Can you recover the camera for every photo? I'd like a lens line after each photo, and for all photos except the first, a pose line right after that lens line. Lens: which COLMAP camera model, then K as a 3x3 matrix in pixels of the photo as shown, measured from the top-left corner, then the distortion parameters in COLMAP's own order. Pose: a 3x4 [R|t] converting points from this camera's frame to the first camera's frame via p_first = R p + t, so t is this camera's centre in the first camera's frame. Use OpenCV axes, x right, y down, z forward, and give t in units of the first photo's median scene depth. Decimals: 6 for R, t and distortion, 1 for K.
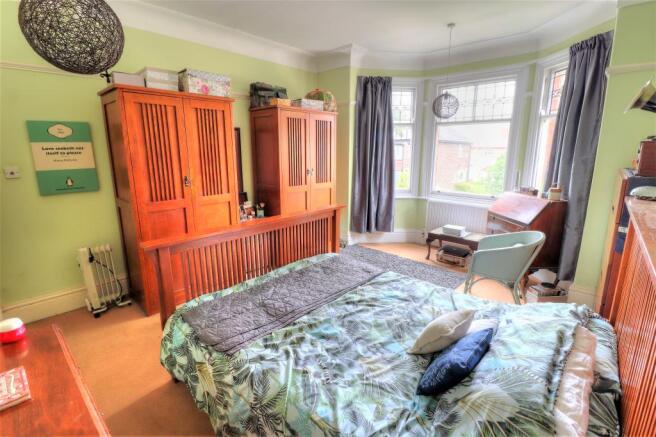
lens RADIAL K [[305.1, 0, 332.3], [0, 305.1, 214.7], [0, 0, 1]] dist [0.000849, -0.014125]
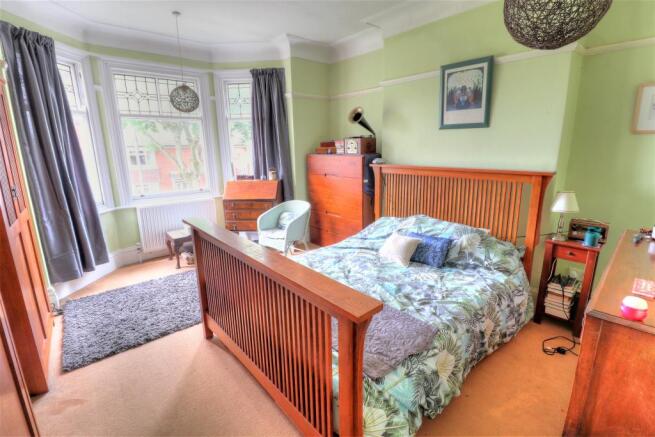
lens RADIAL K [[304.6, 0, 331.8], [0, 304.6, 214.7], [0, 0, 1]] dist [0.000849, -0.014125]
pose [[0.106789, -0.219077, 0.969846, -0.605019], [0.221826, 0.956088, 0.191544, -0.097925], [-0.969221, 0.194682, 0.150697, 0.510593]]
